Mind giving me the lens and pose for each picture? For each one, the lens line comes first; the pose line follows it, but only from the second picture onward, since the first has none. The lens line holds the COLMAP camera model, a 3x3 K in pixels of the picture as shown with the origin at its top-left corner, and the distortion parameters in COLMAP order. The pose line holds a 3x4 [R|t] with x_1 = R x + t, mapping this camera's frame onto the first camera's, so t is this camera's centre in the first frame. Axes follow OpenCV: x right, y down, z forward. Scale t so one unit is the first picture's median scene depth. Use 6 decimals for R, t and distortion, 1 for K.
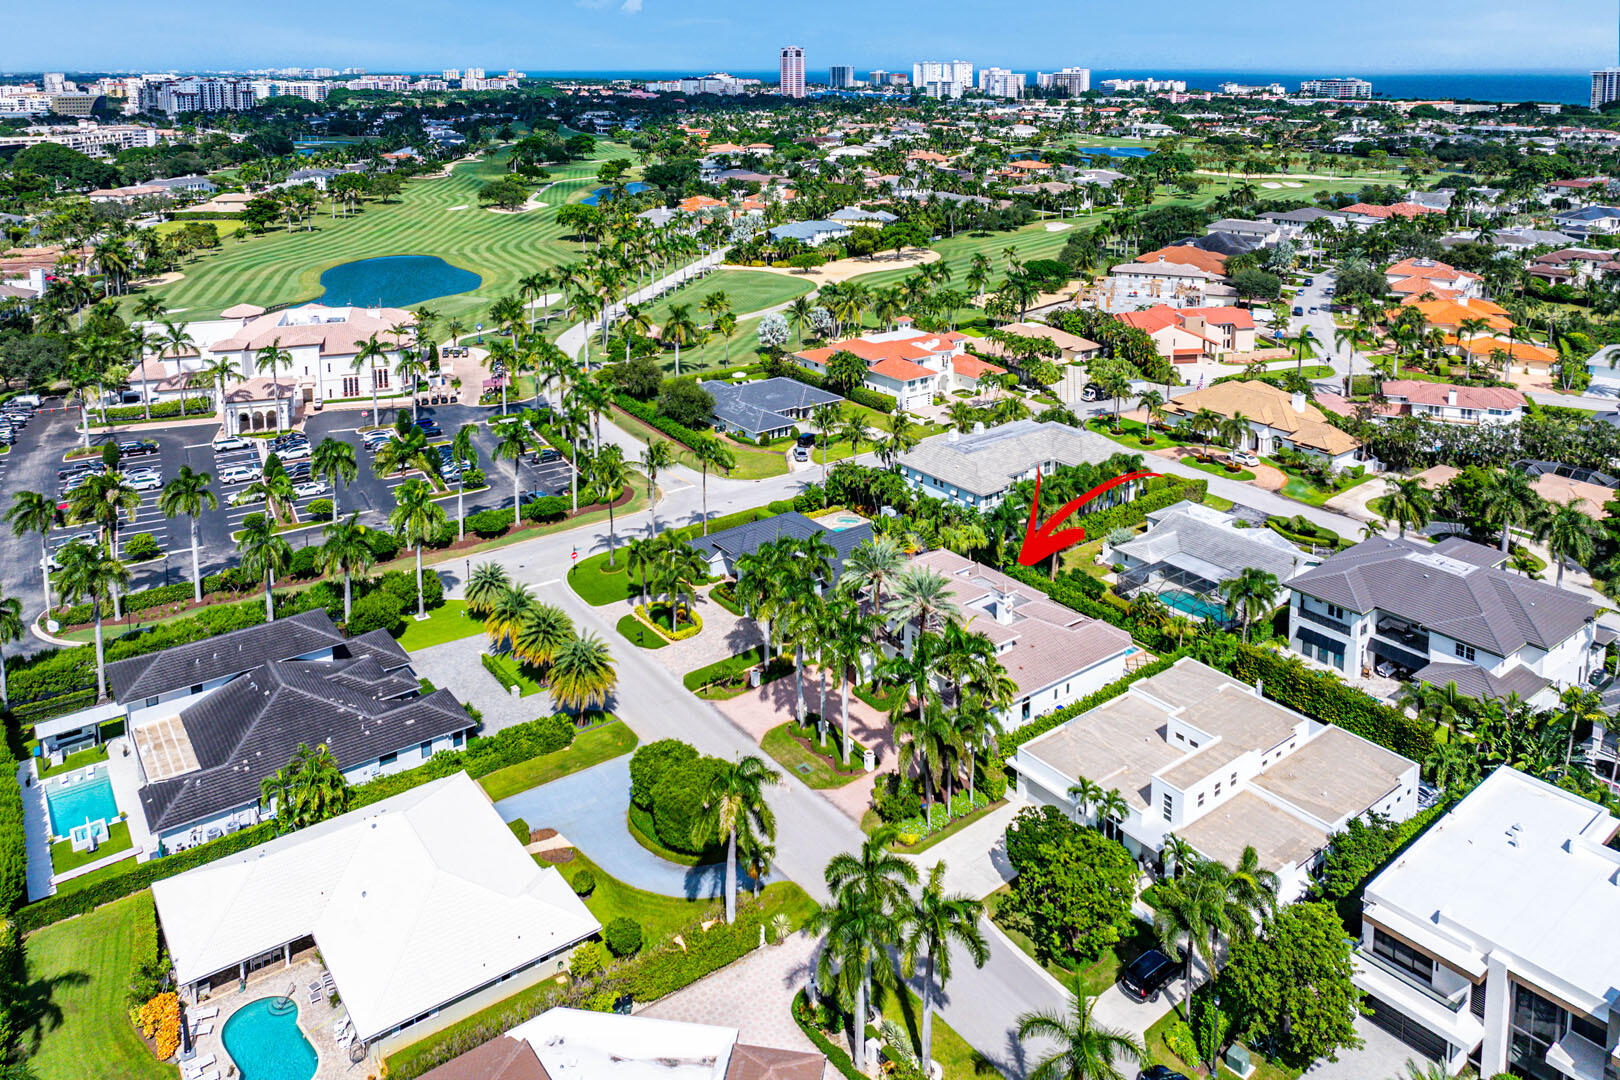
lens RADIAL K [[1093.6, 0, 813.2], [0, 1093.6, 492.3], [0, 0, 1]] dist [-0.037303, 0.044741]
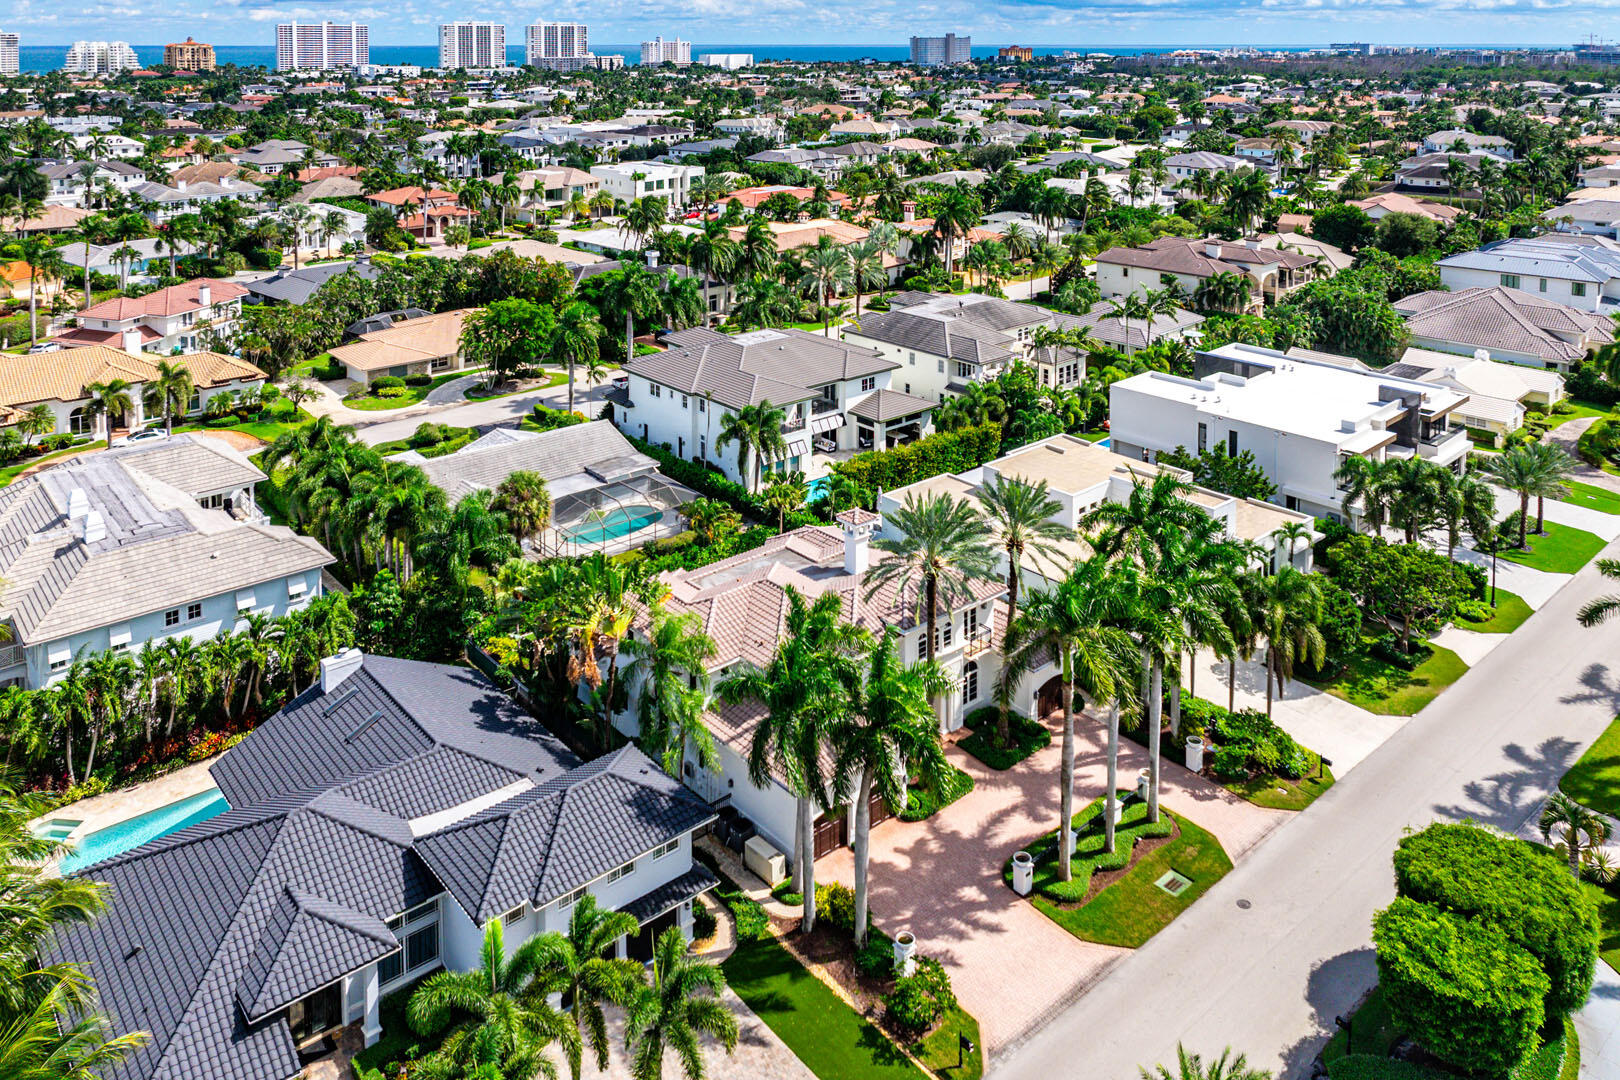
lens RADIAL K [[1096.7, 0, 810.0], [0, 1096.7, 540.0], [0, 0, 1]] dist [-0.000973, 0.000993]
pose [[-0.081416, -0.400573, 0.912640, -0.381071], [0.360954, 0.841671, 0.401624, -0.156286], [-0.929023, 0.362120, 0.076063, 0.958981]]
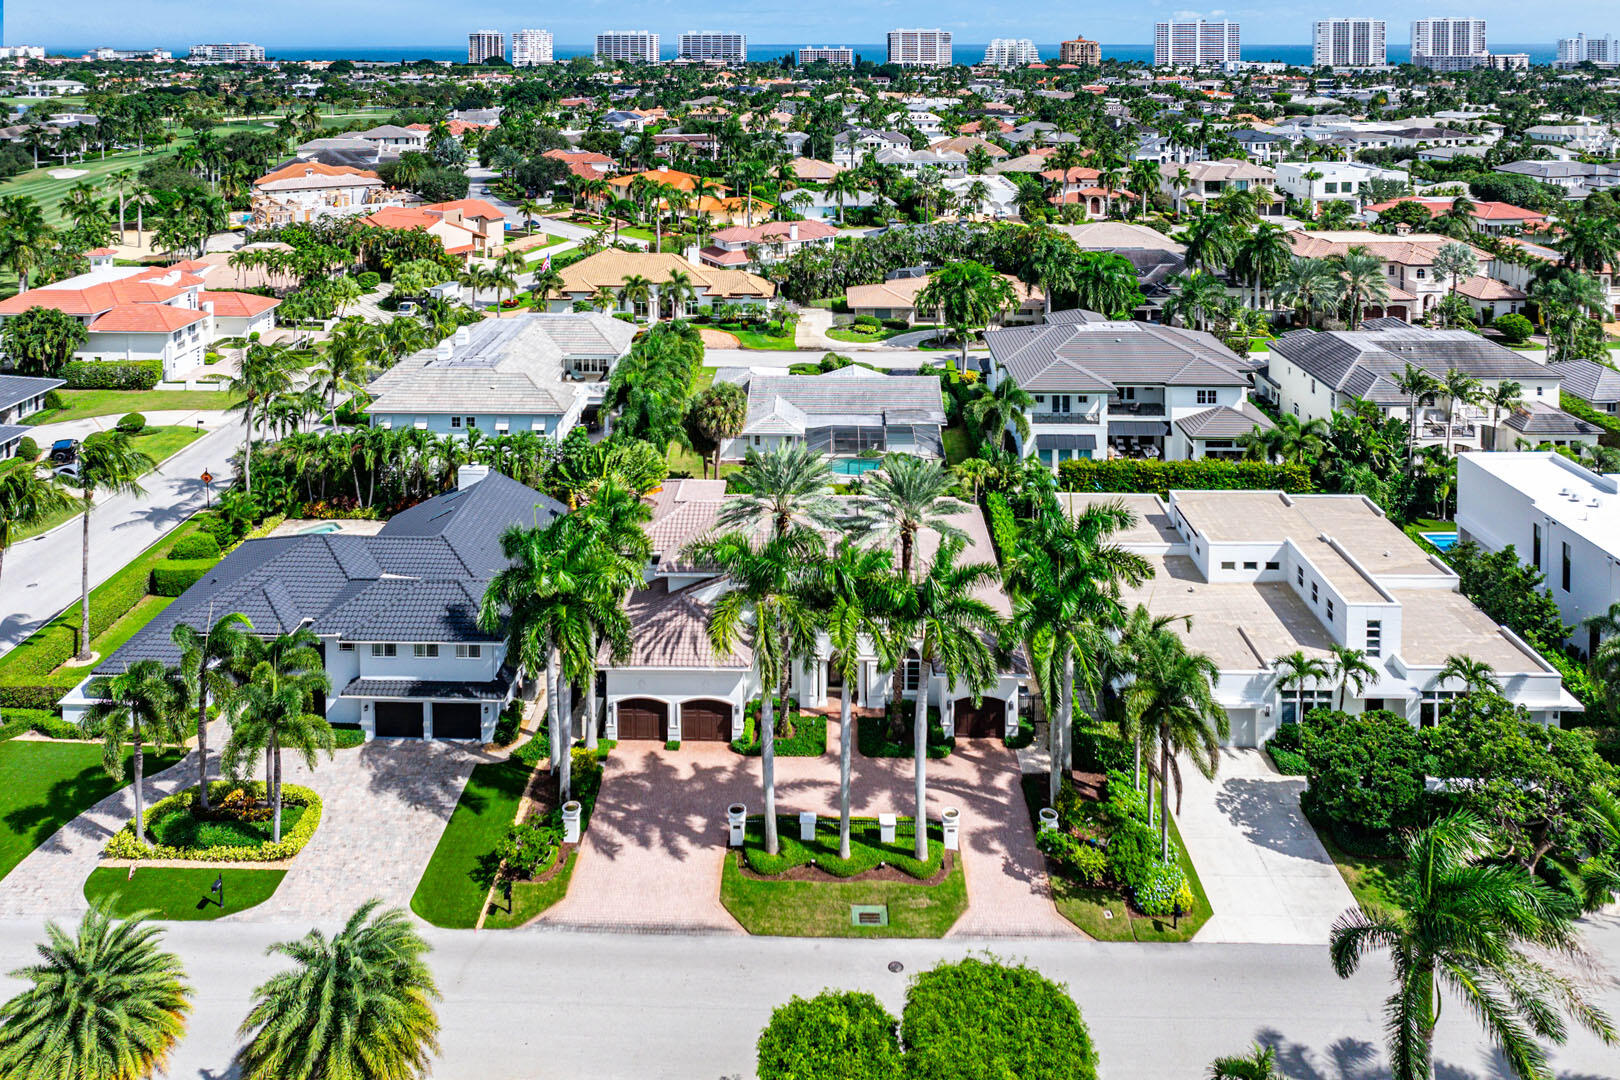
lens RADIAL K [[1093.6, 0, 813.2], [0, 1093.6, 492.3], [0, 0, 1]] dist [-0.037303, 0.044741]
pose [[0.609360, -0.293210, 0.736687, -0.298625], [0.281223, 0.948632, 0.144949, -0.005466], [-0.741346, 0.118847, 0.660516, 0.600208]]
